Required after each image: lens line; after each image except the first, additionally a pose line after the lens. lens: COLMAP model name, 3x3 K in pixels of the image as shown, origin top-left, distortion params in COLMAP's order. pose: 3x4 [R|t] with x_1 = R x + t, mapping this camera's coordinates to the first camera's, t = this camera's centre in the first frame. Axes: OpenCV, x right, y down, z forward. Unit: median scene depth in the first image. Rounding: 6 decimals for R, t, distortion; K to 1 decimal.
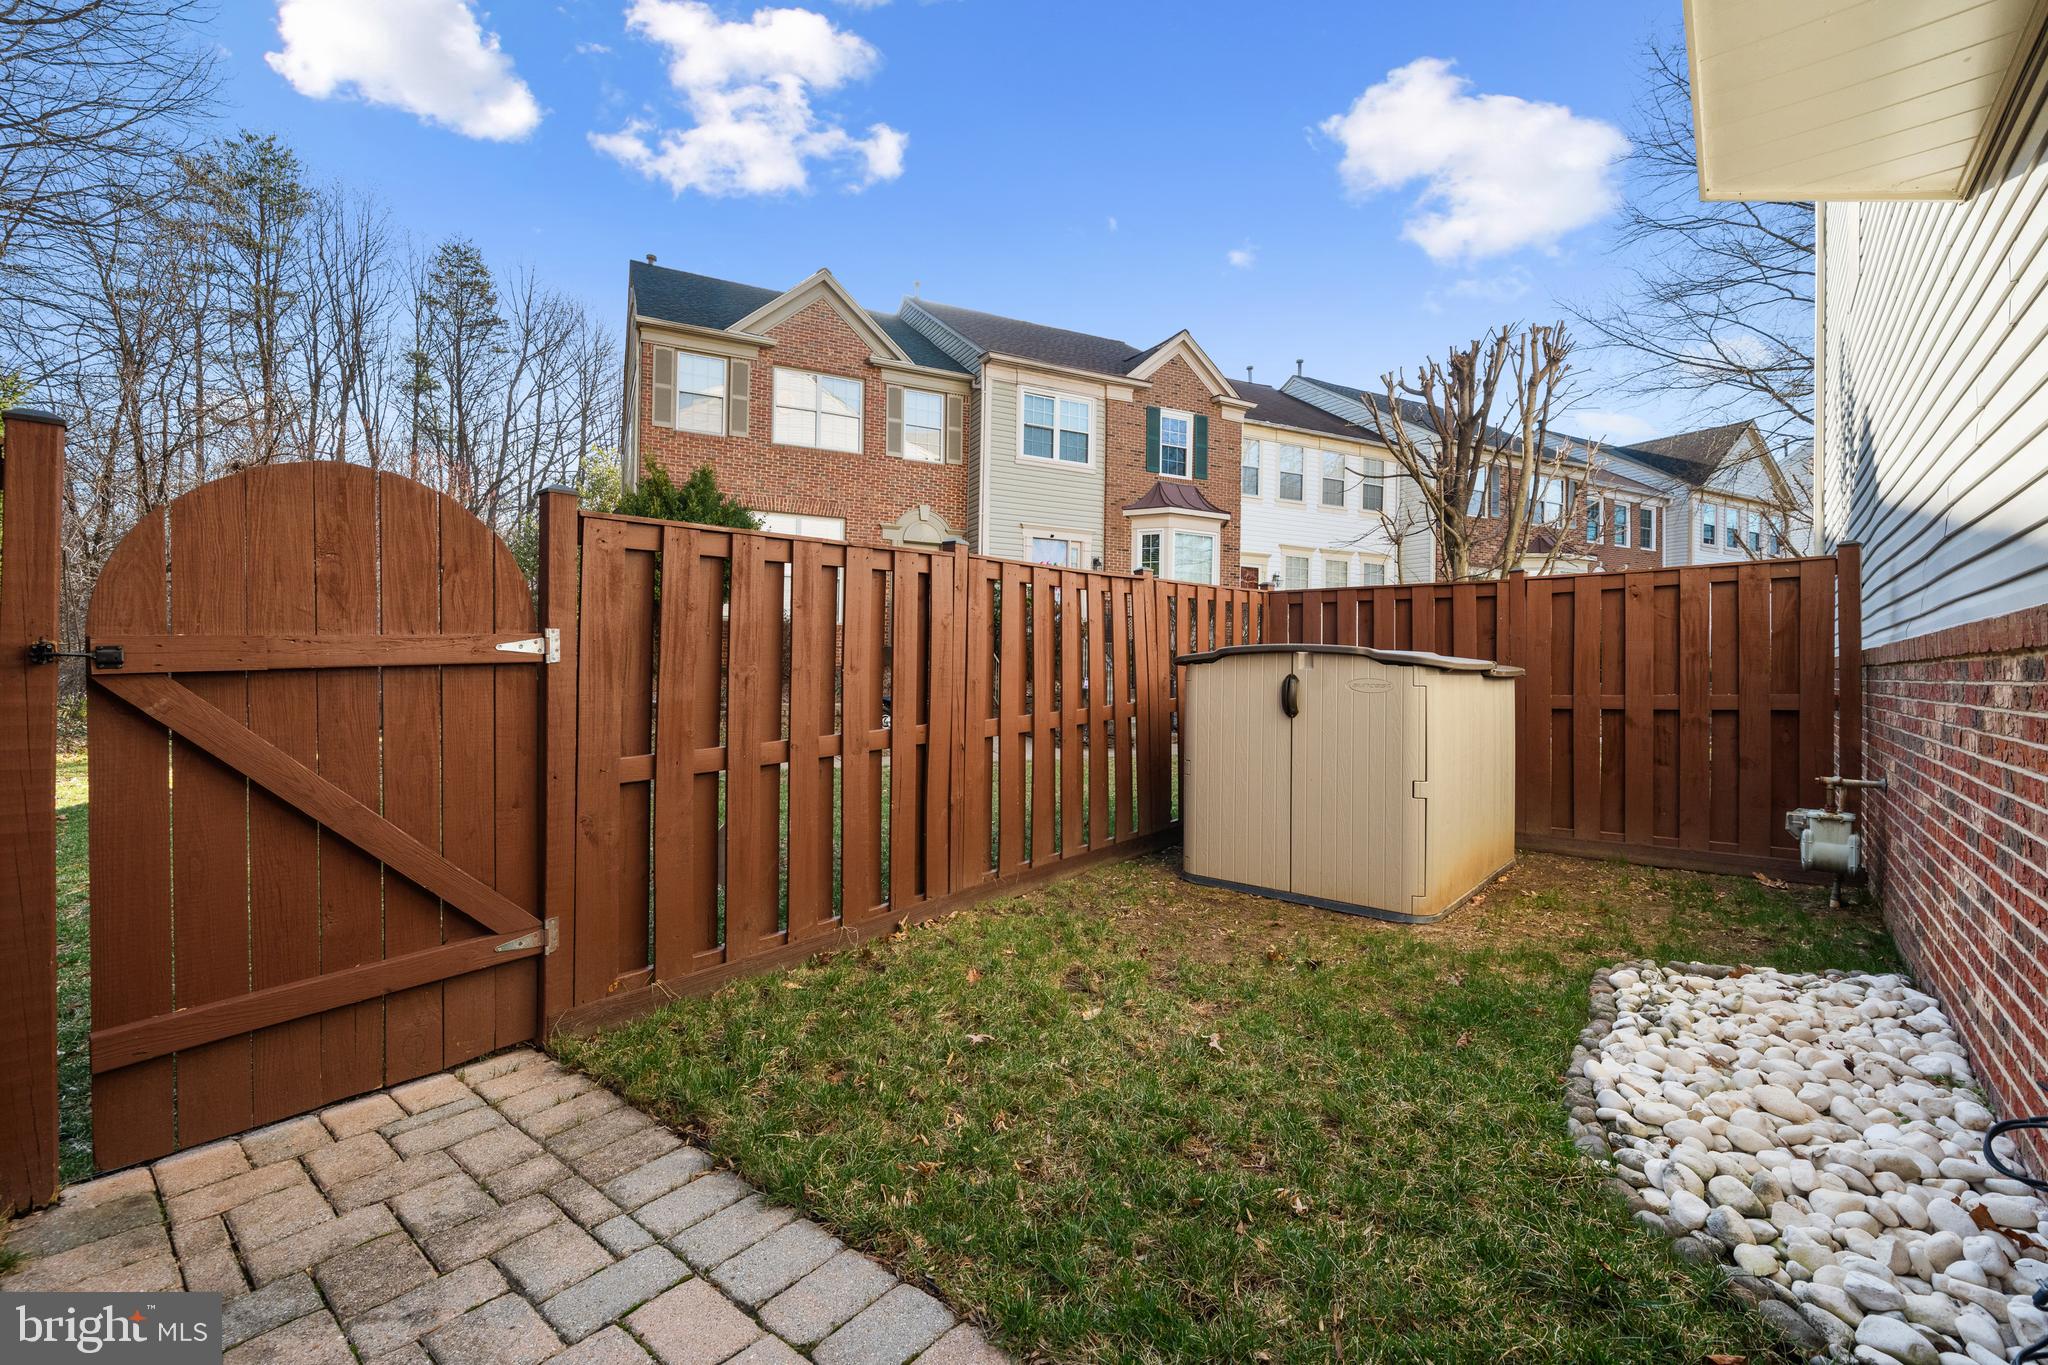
lens RADIAL K [[861.4, 0, 1019.9], [0, 861.4, 669.4], [0, 0, 1]] dist [0.001287, 0.000033]
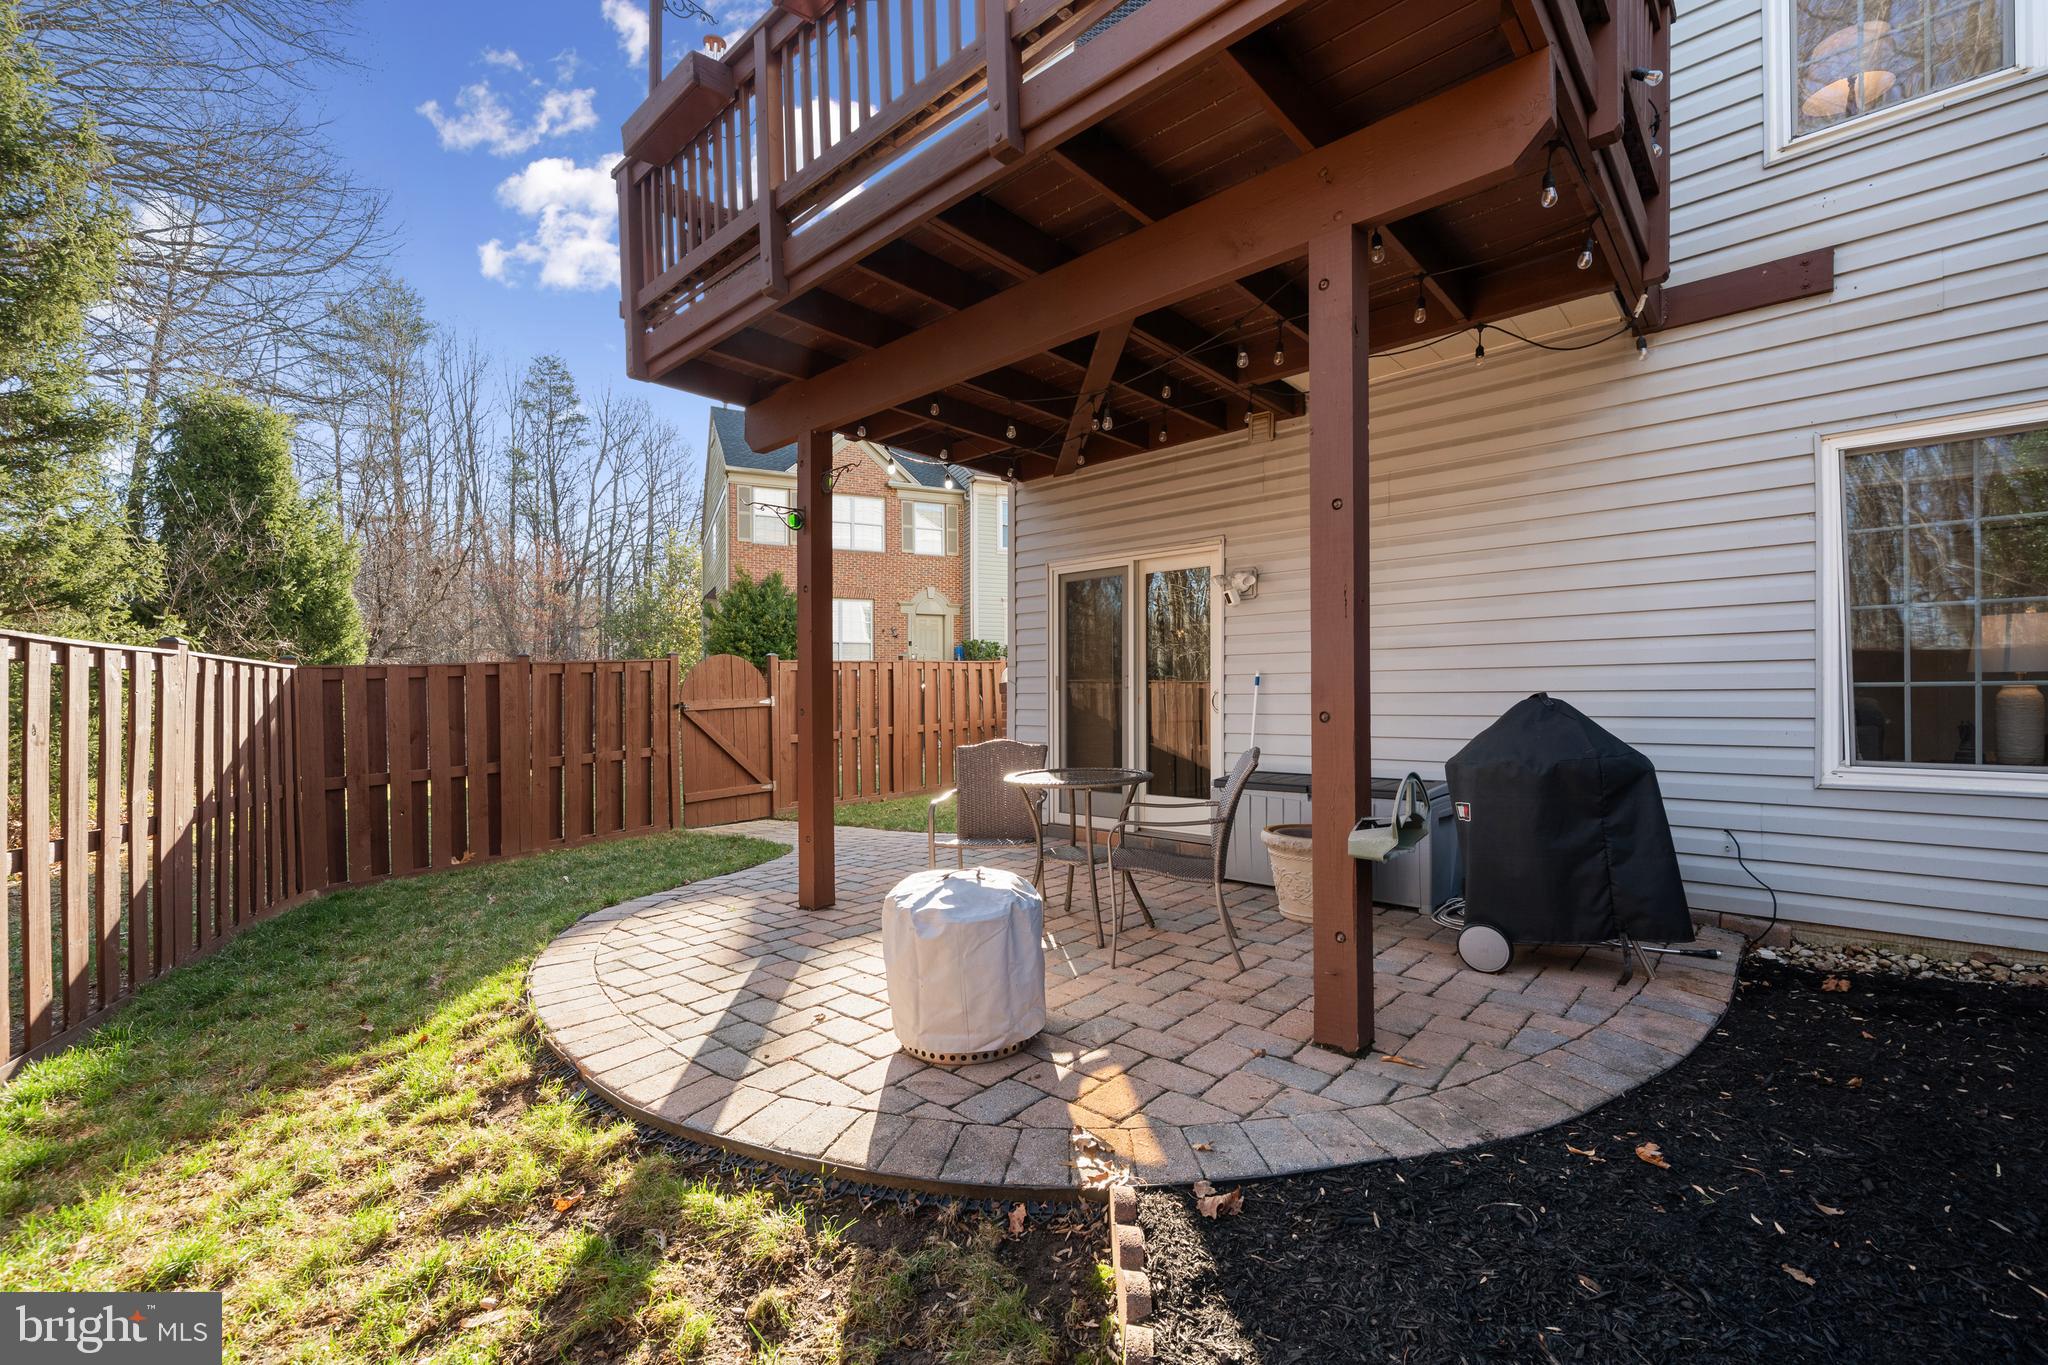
lens RADIAL K [[861.4, 0, 1025.3], [0, 861.4, 696.1], [0, 0, 1]] dist [0.001287, 0.000033]
pose [[0.998796, -0.025668, -0.041802, 0.103131], [0.025202, 0.999615, -0.011634, 0.002767], [0.042084, 0.010567, 0.999058, -0.406050]]
